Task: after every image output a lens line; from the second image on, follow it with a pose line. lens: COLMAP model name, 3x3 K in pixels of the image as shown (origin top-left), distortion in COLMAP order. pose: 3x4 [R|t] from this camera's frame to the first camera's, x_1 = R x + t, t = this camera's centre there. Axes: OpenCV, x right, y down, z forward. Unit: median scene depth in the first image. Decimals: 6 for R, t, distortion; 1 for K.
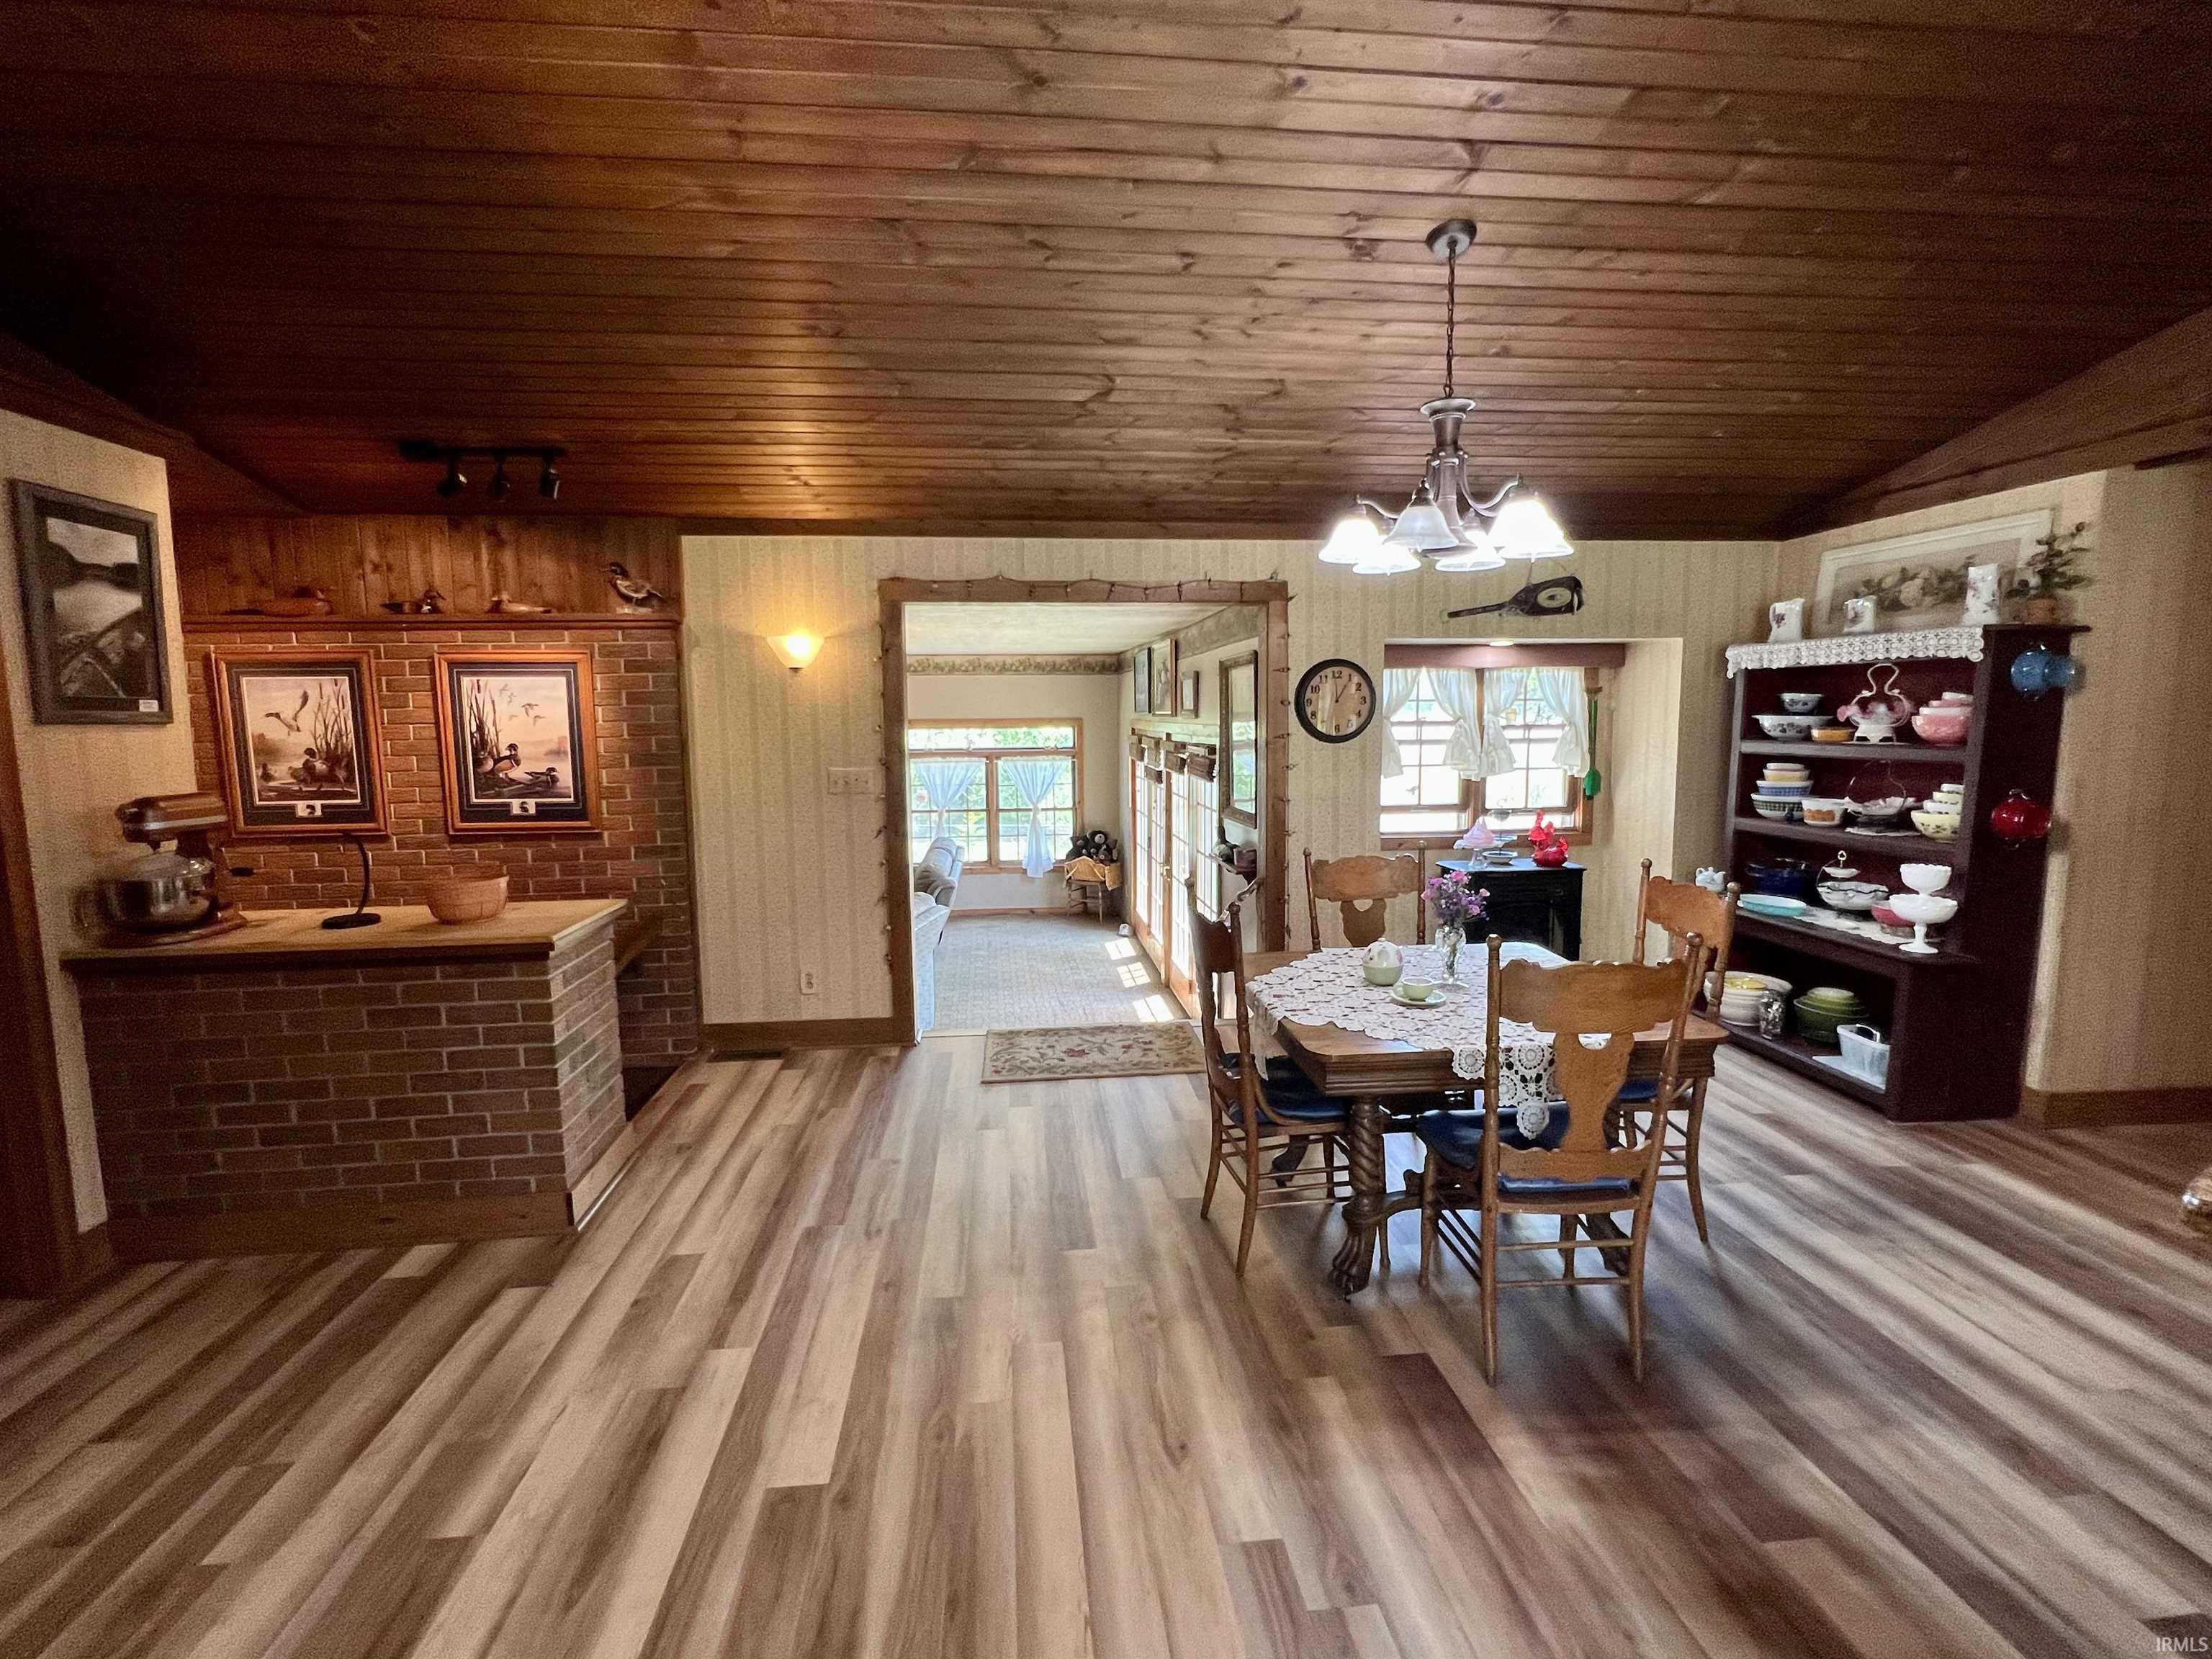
lens RADIAL K [[1040.3, 0, 1102.4], [0, 1040.3, 826.6], [0, 0, 1]] dist [0.000850, 0.000616]
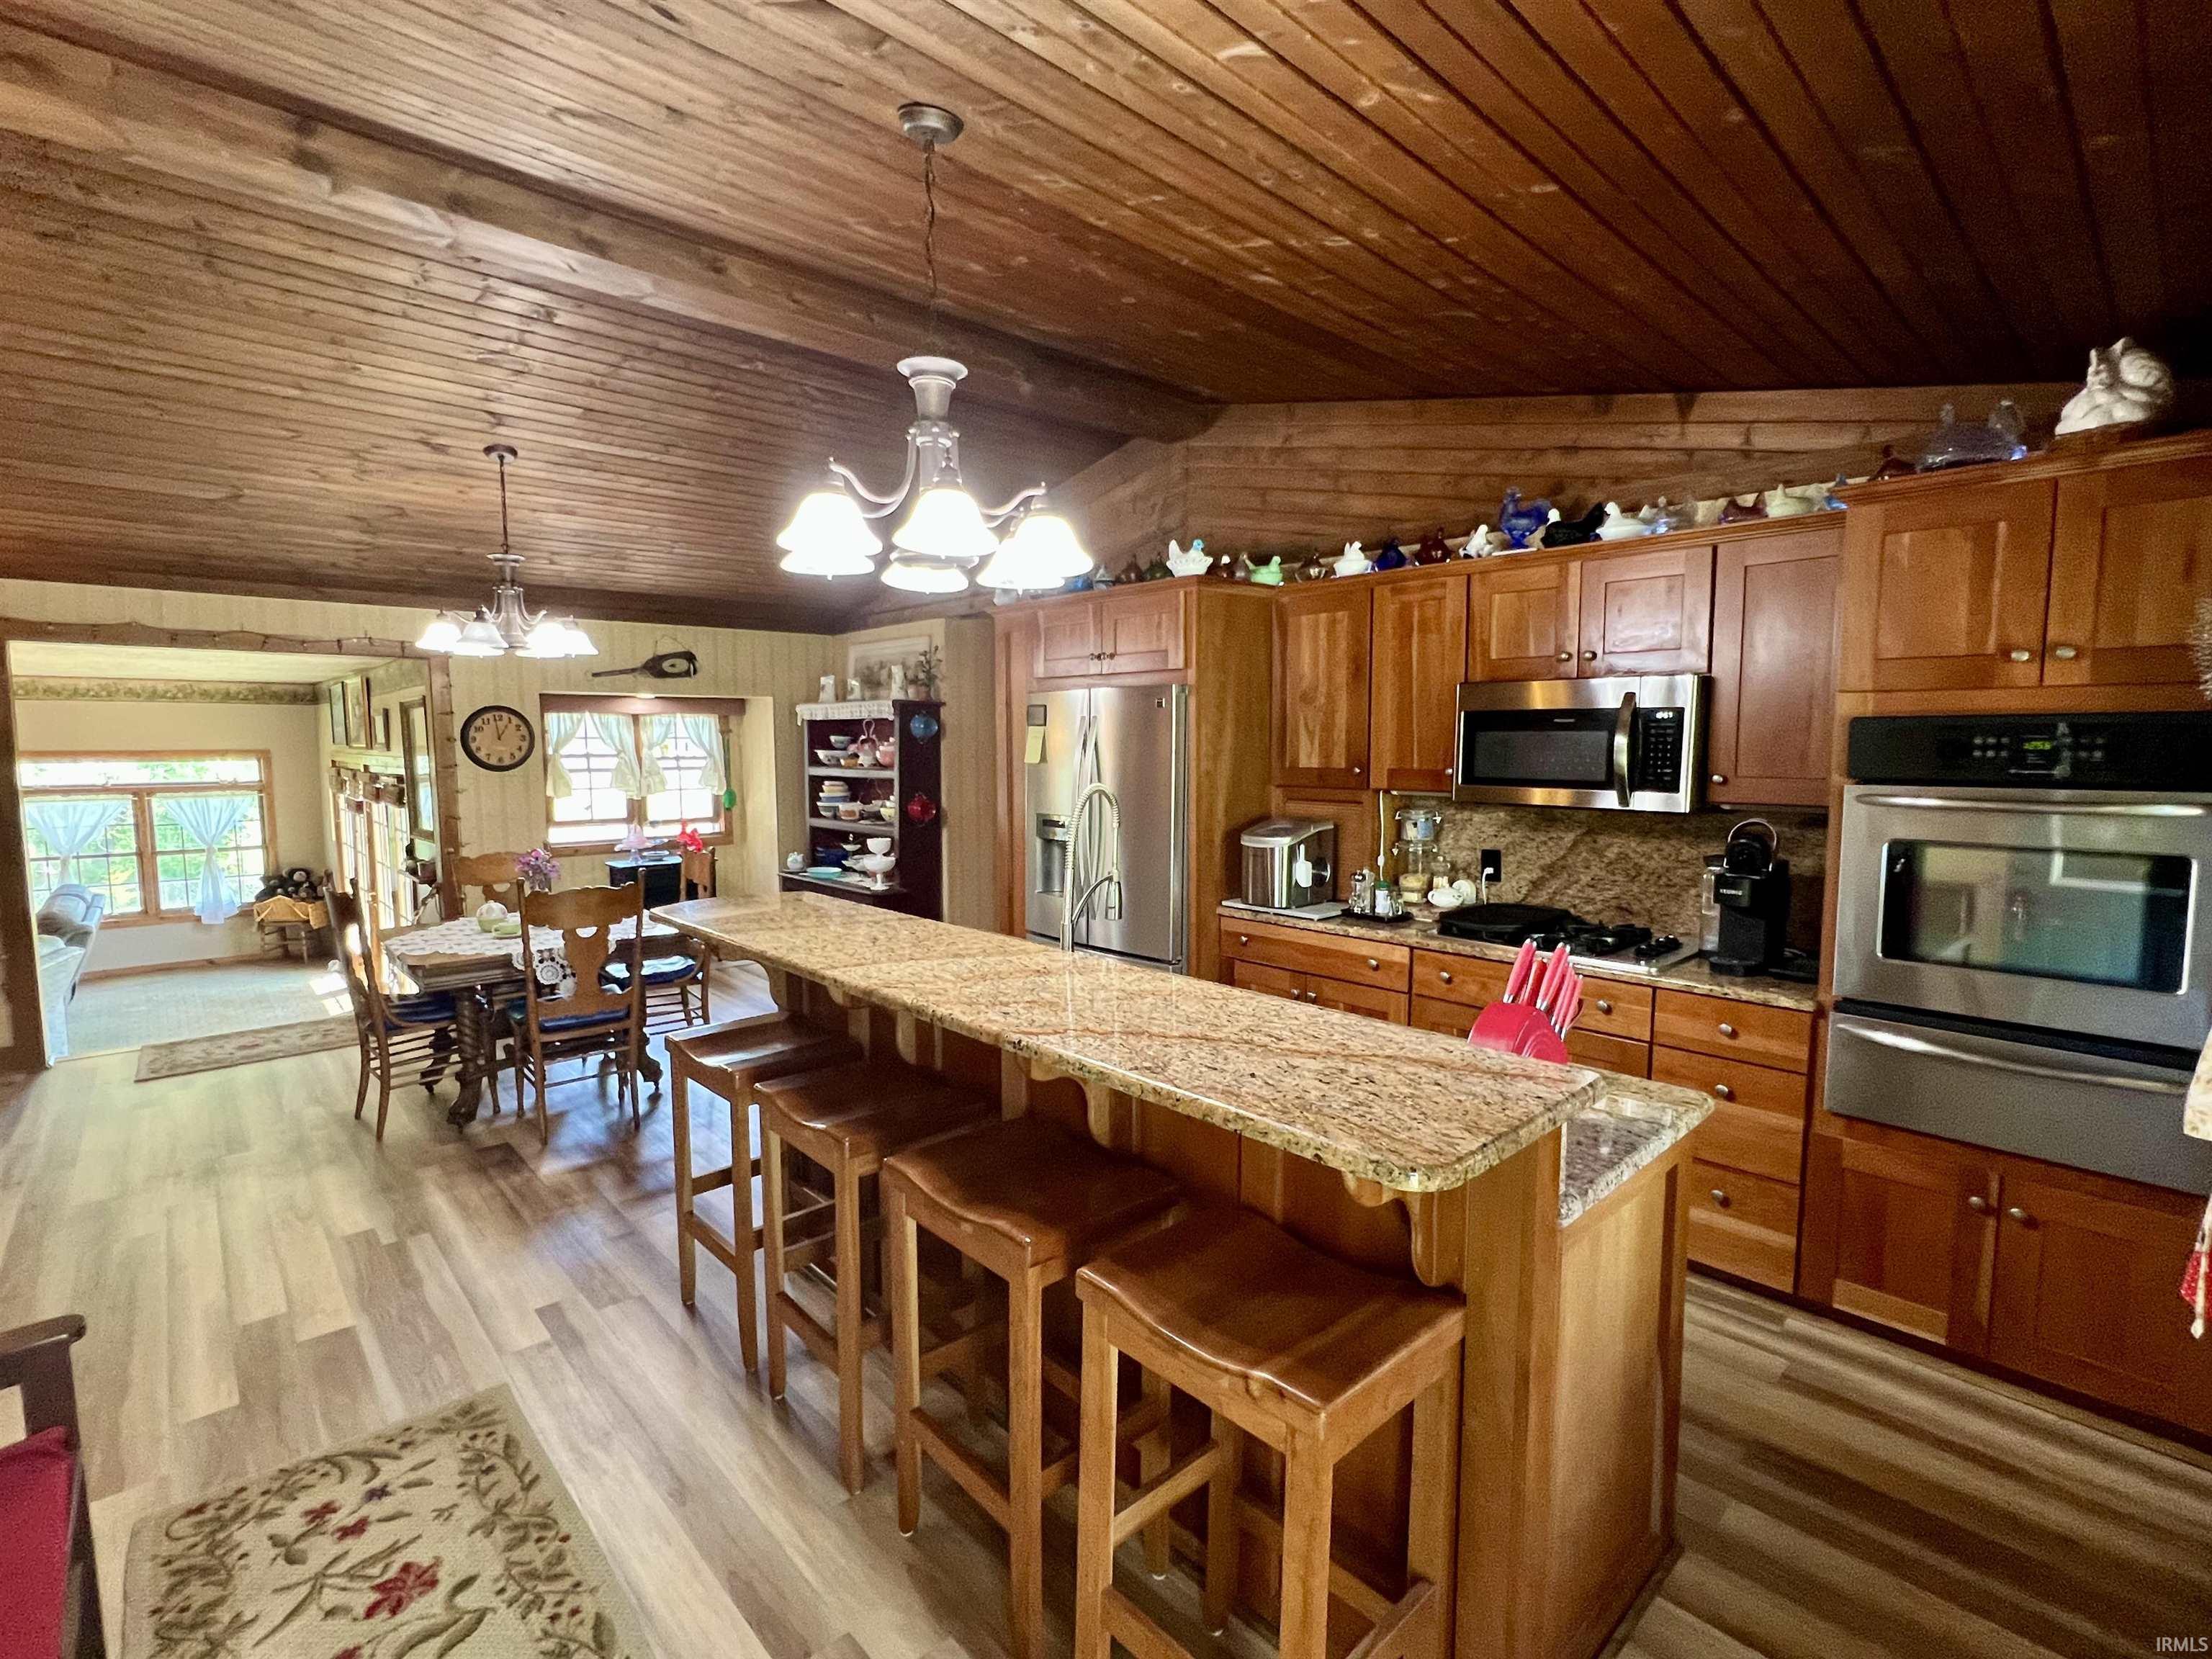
lens RADIAL K [[1040.3, 0, 1107.5], [0, 1040.3, 830.6], [0, 0, 1]] dist [0.000850, 0.000616]
pose [[0.804049, -0.044819, 0.592872, 0.063987], [0.060050, 0.998177, -0.005981, 0.044607], [-0.591523, 0.040411, 0.805275, -0.466567]]
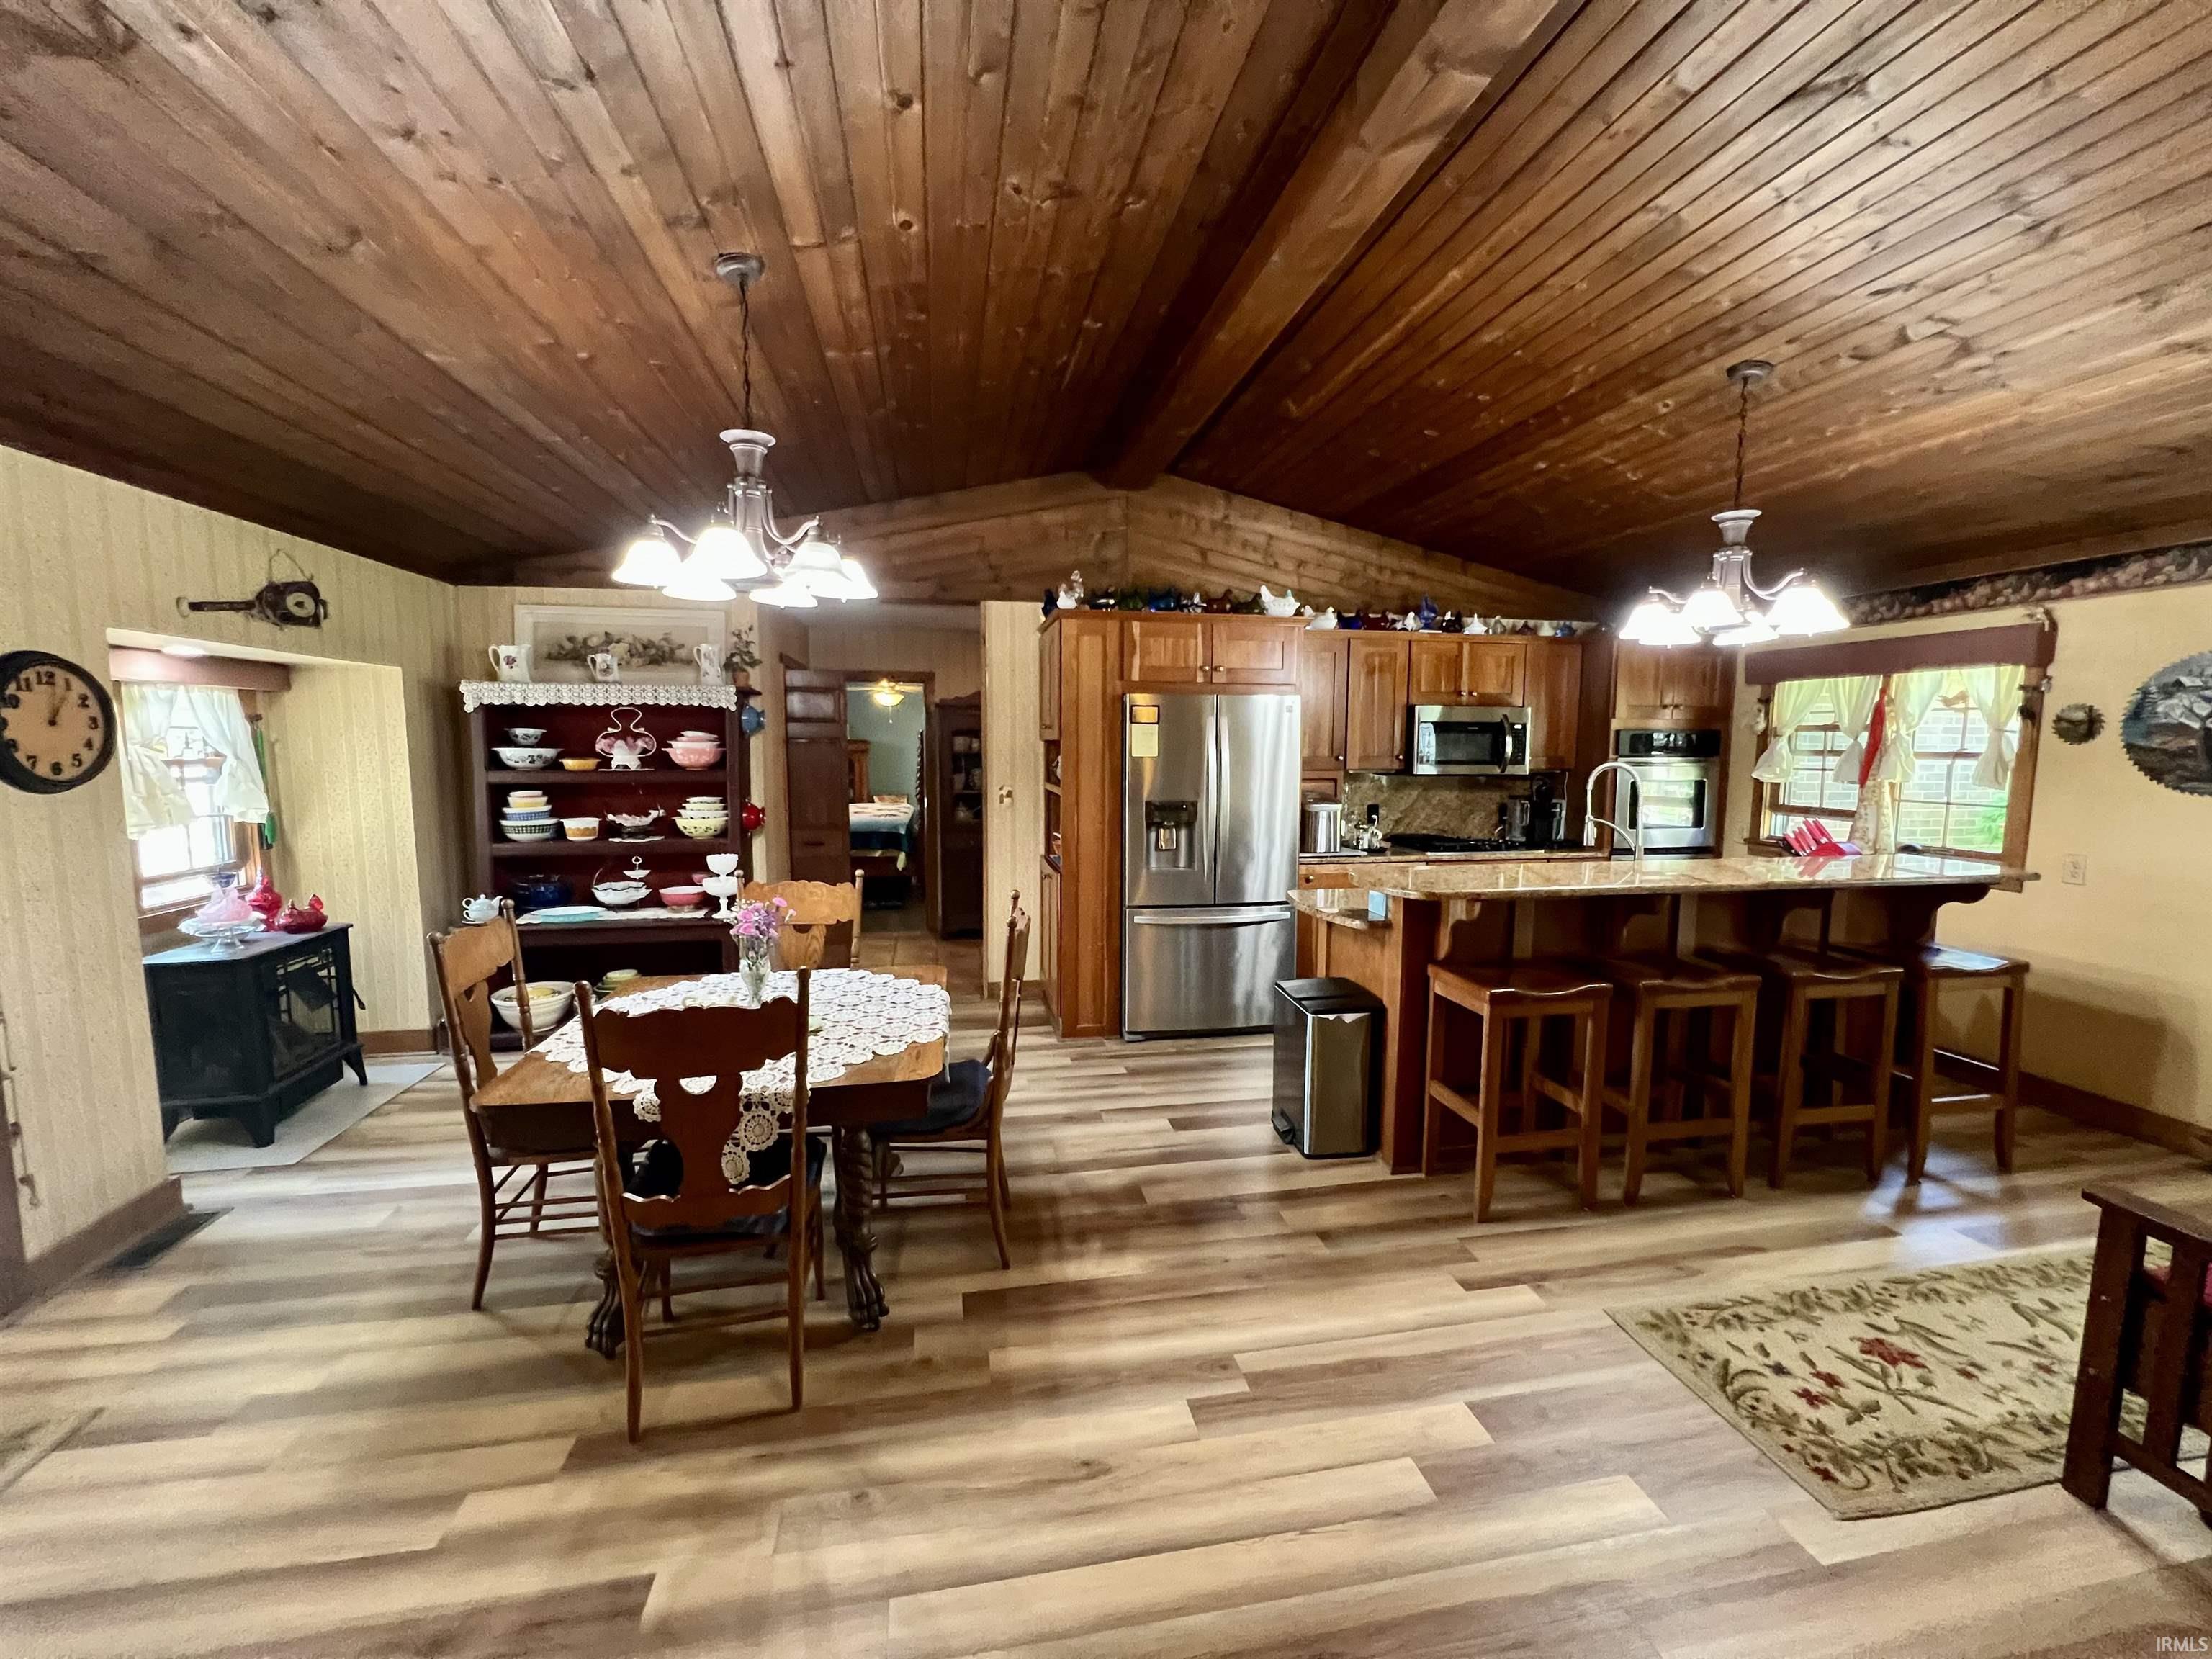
lens RADIAL K [[880.4, 0, 1112.7], [0, 880.4, 827.4], [0, 0, 1]] dist [-0.004218, 0.000712]
pose [[-0.086781, -0.088700, 0.992271, -0.330908], [0.106154, 0.989534, 0.097740, -0.046446], [-0.990556, 0.113815, -0.076457, 0.444351]]
